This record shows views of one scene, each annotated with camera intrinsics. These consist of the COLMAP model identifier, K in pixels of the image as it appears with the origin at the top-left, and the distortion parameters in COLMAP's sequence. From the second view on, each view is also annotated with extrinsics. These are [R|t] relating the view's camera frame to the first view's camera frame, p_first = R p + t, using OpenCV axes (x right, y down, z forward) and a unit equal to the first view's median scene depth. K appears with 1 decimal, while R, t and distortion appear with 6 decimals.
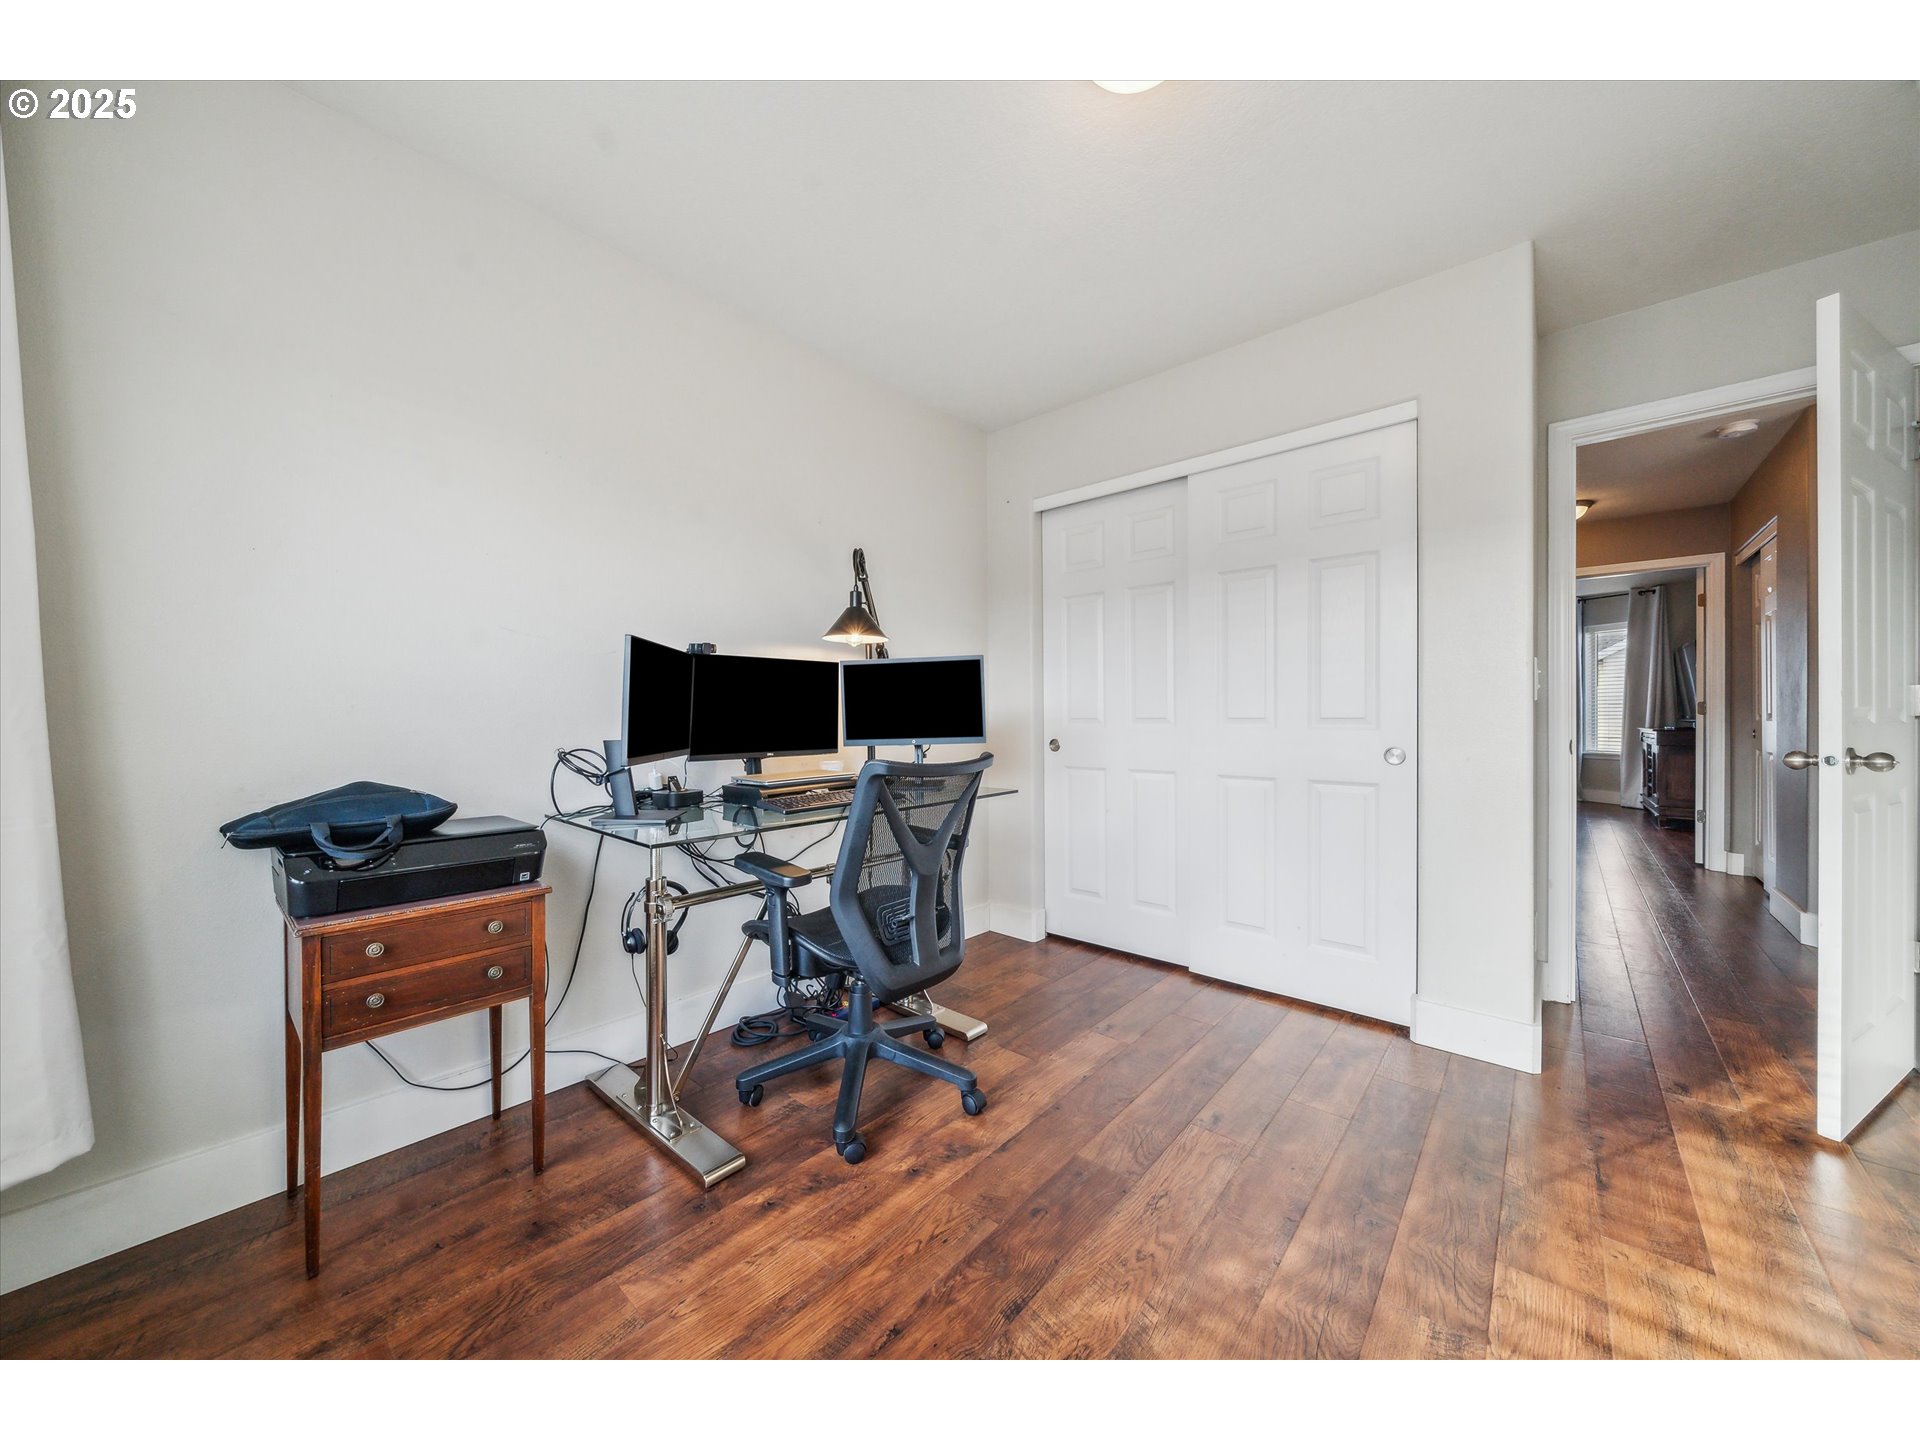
lens RADIAL K [[678.5, 0, 954.9], [0, 678.5, 698.5], [0, 0, 1]] dist [-0.000056, -0.000023]
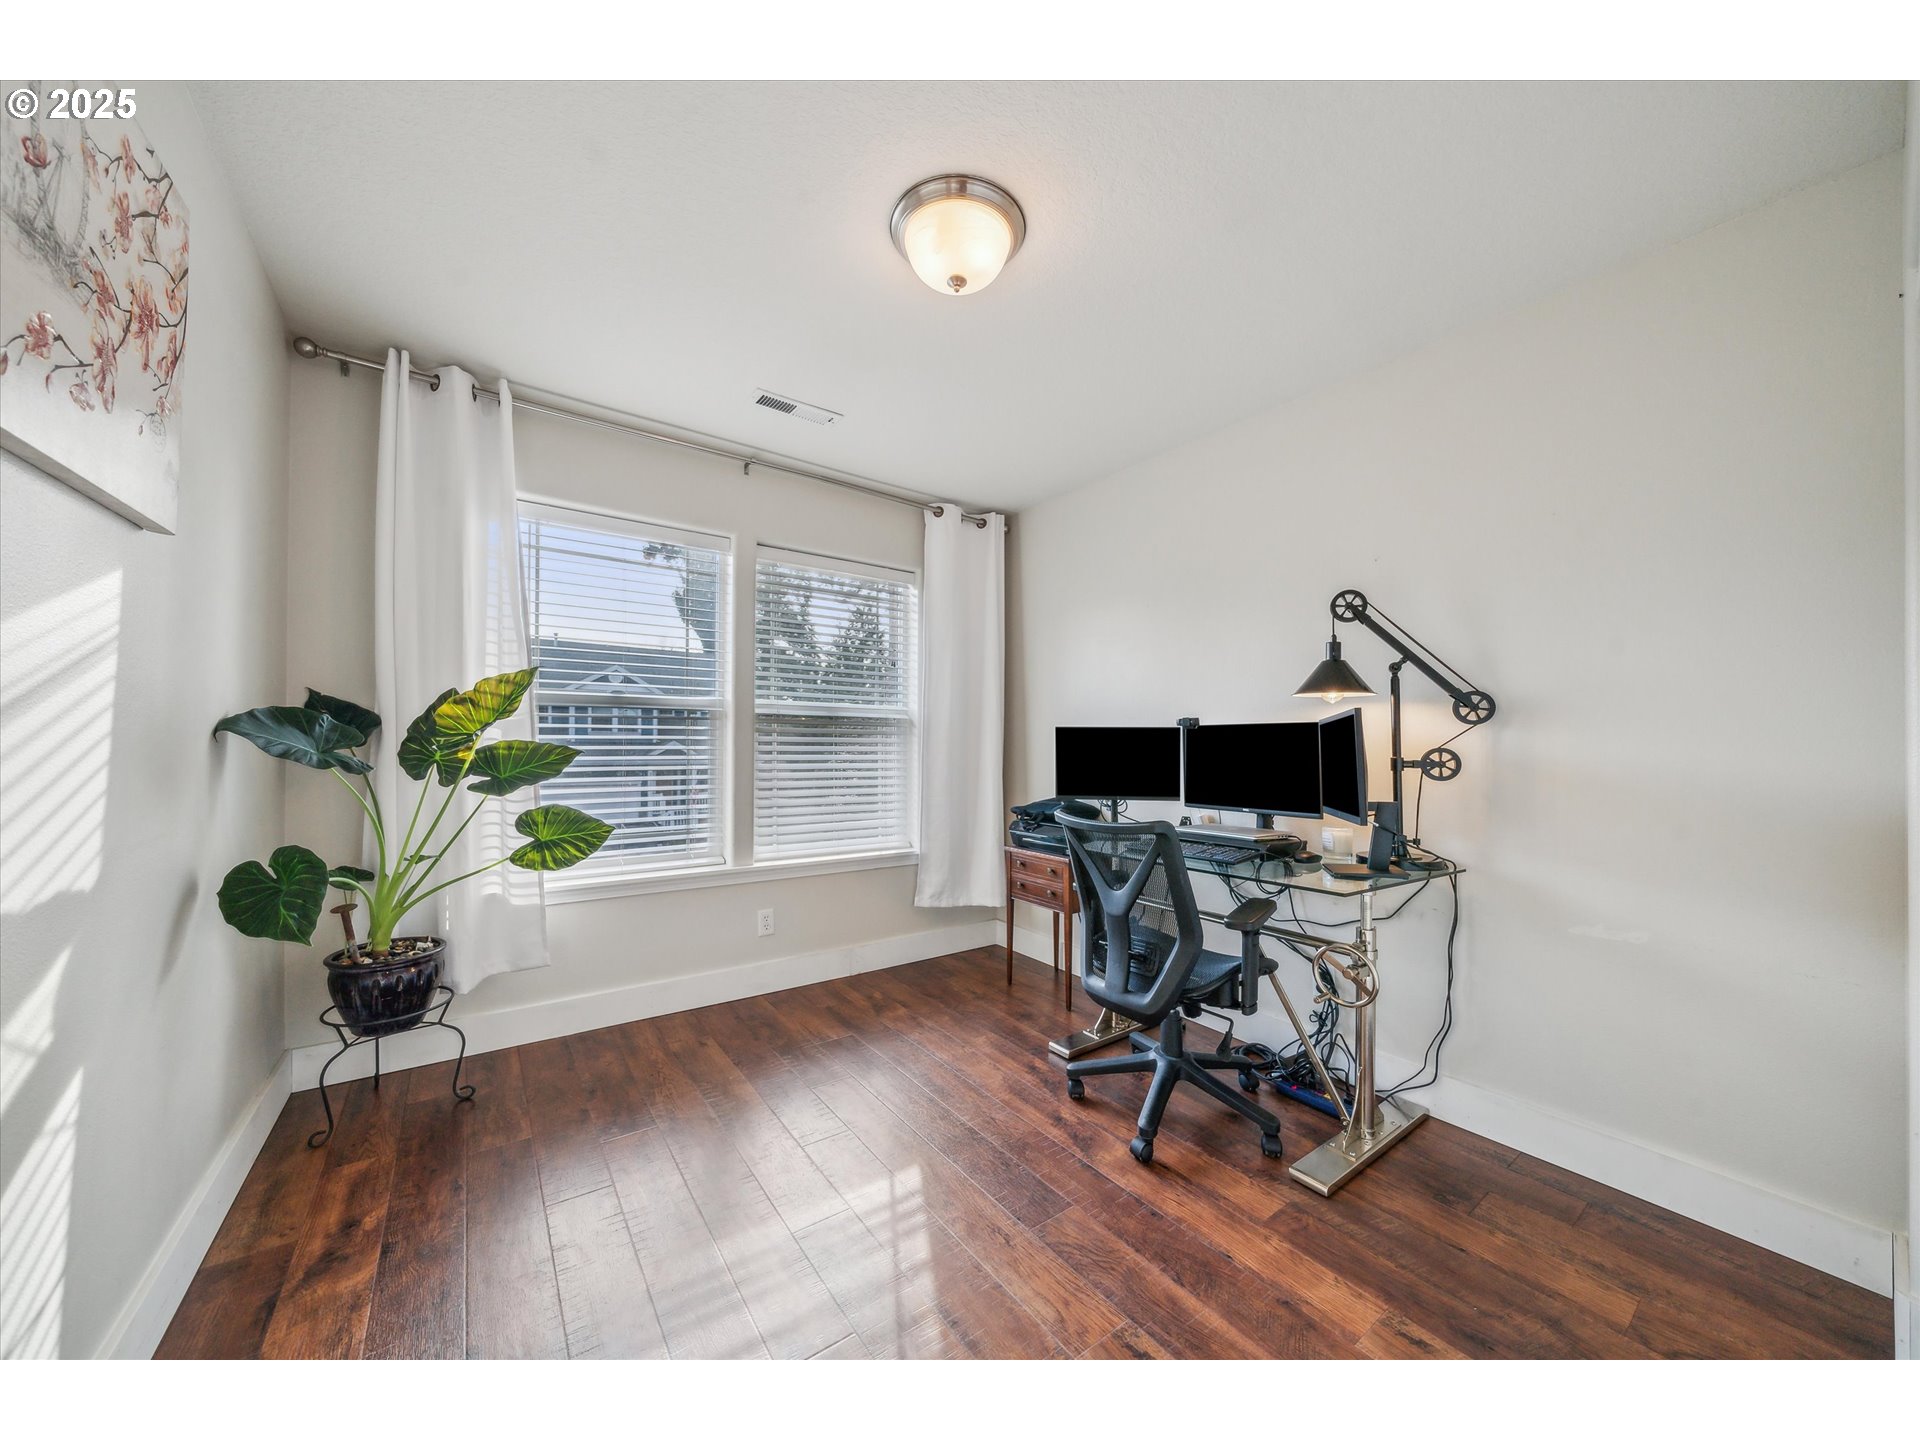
lens RADIAL K [[682.0, 0, 969.9], [0, 682.0, 722.7], [0, 0, 1]] dist [-0.000433, -0.000142]
pose [[-0.188750, -0.027356, -0.981644, 1.040917], [0.002170, 0.999598, -0.028274, -0.036879], [0.982023, -0.007467, -0.188615, 0.861104]]
